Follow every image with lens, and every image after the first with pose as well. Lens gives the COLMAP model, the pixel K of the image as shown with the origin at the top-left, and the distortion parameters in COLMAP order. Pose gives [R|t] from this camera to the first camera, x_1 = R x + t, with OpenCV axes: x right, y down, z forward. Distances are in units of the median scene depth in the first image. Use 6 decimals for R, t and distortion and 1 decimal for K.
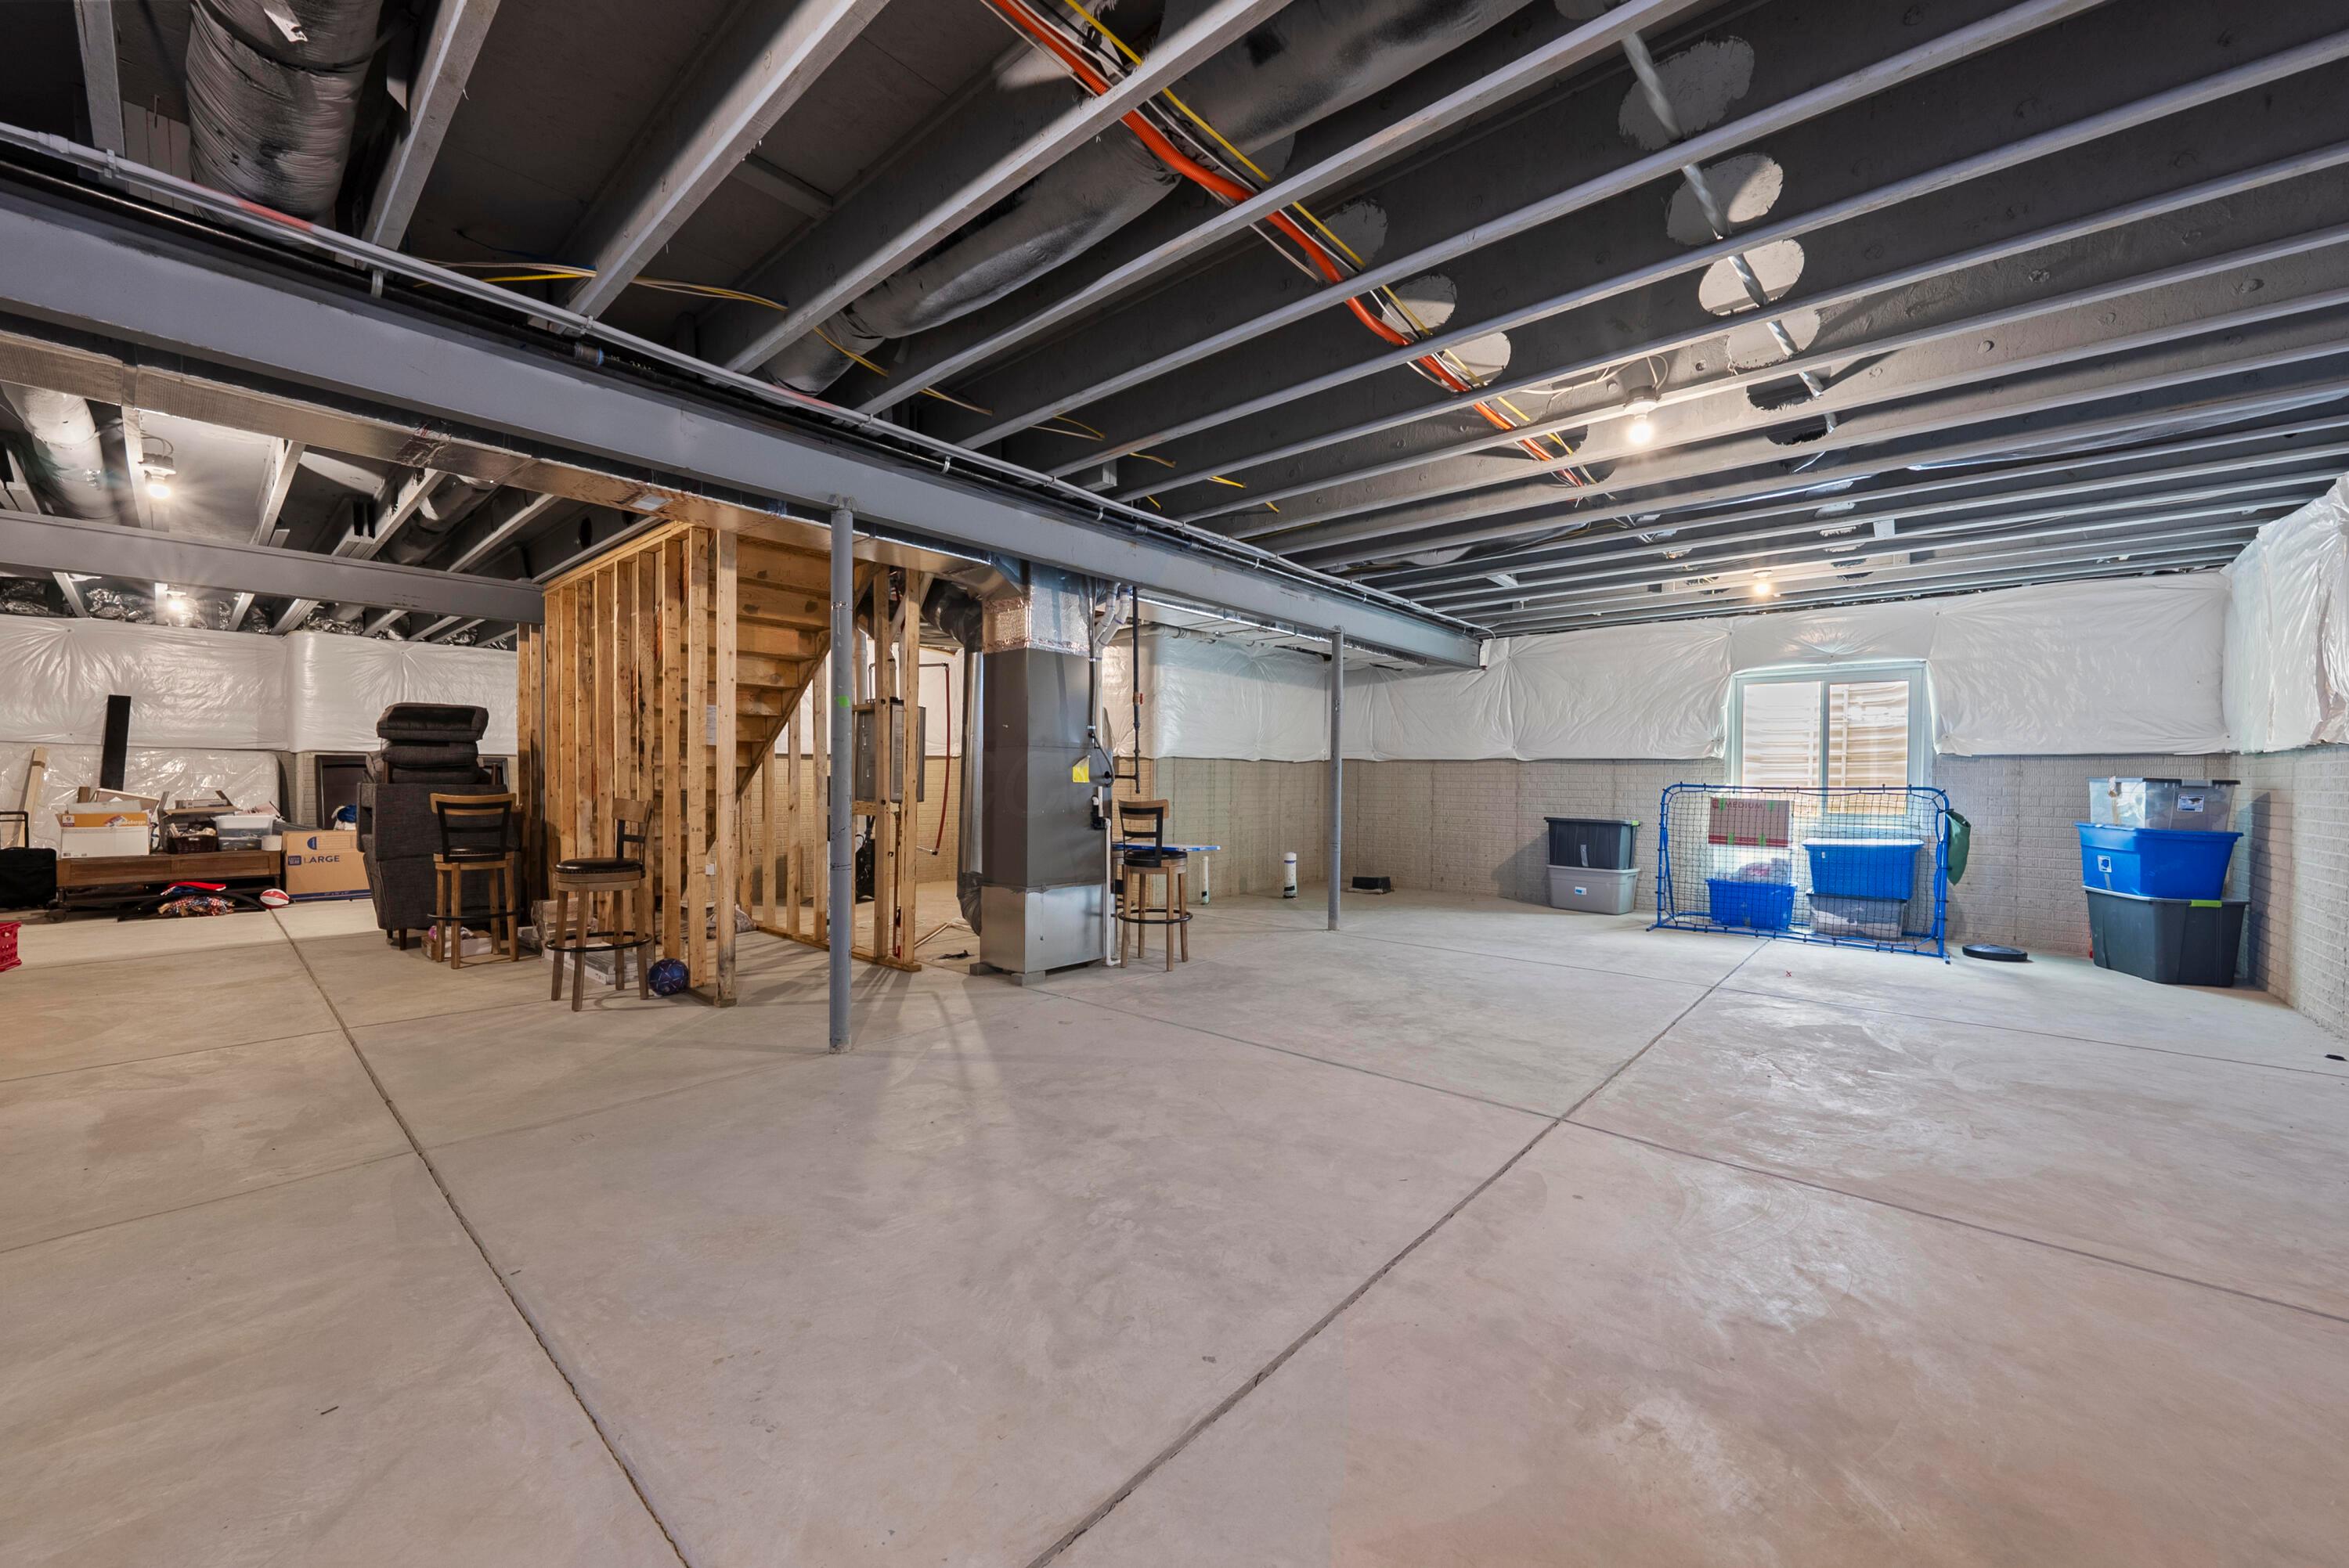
lens RADIAL K [[864.6, 0, 1175.5], [0, 864.6, 791.8], [0, 0, 1]] dist [-0.003755, -0.000193]
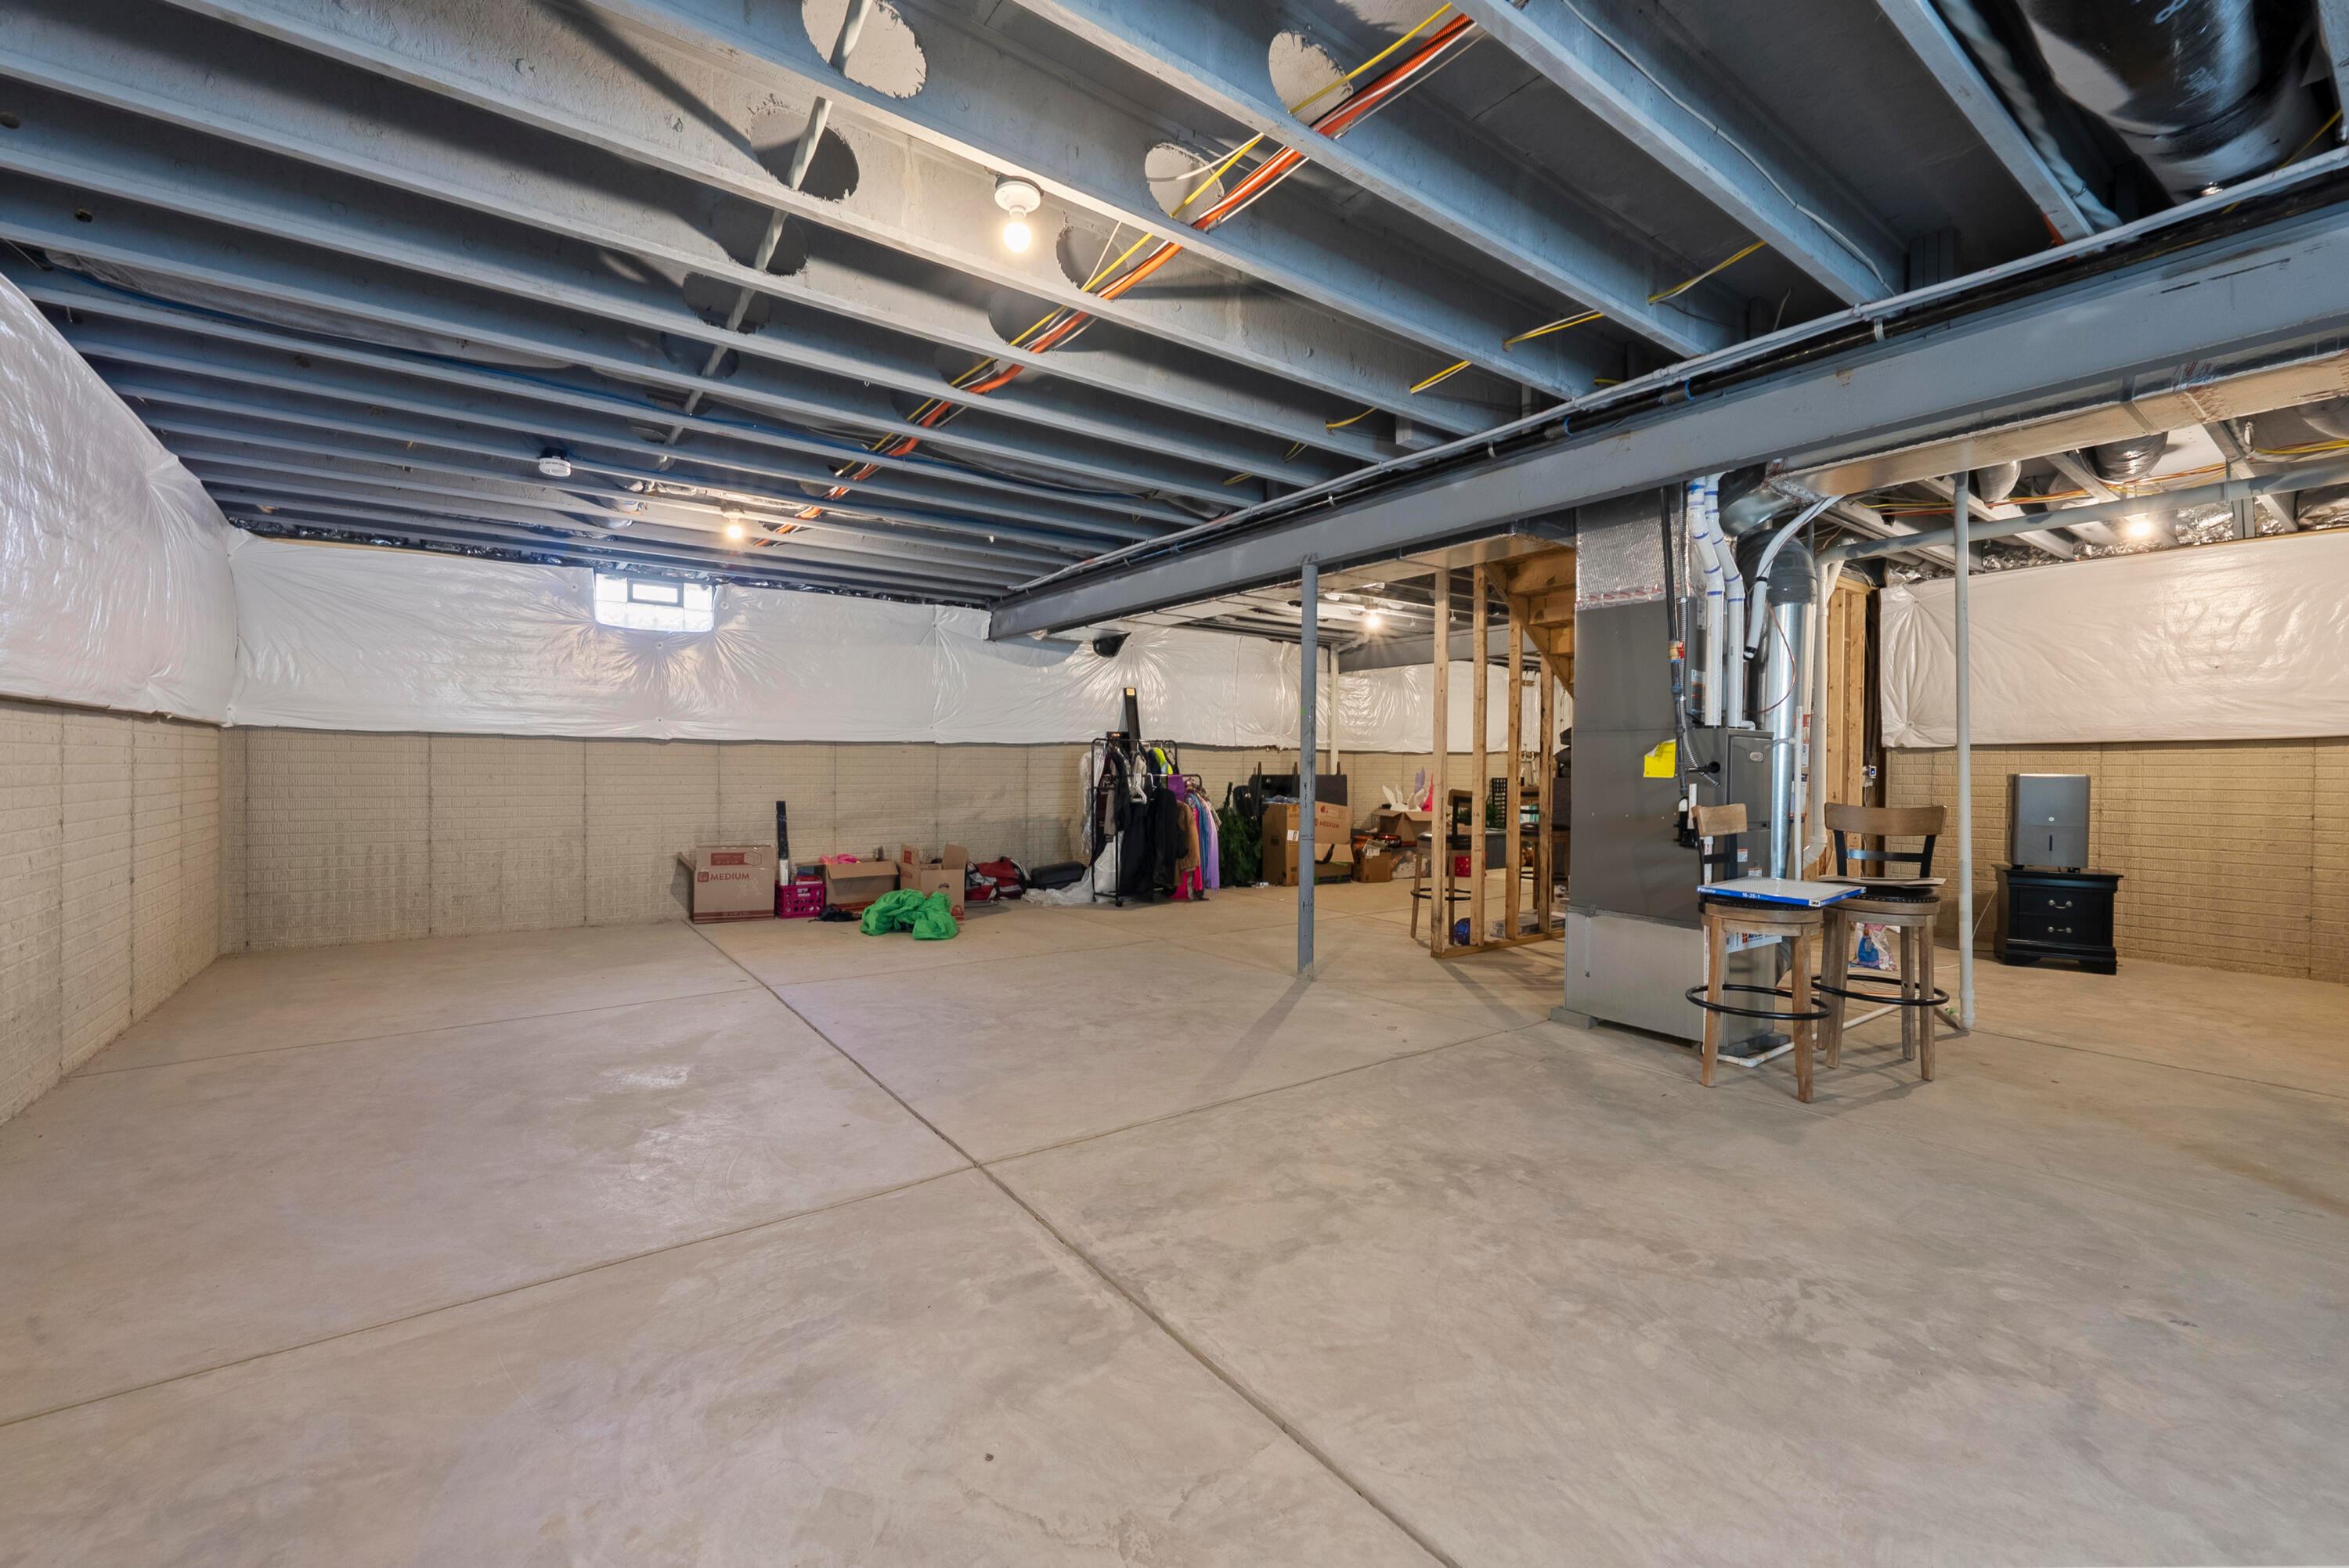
lens RADIAL K [[955.8, 0, 1174.7], [0, 955.8, 771.7], [0, 0, 1]] dist [-0.001704, 0.000051]
pose [[-0.217327, -0.003440, -0.976093, 1.217470], [-0.026463, 0.999647, 0.002369, -0.011626], [0.975740, 0.026345, -0.217342, 1.276435]]
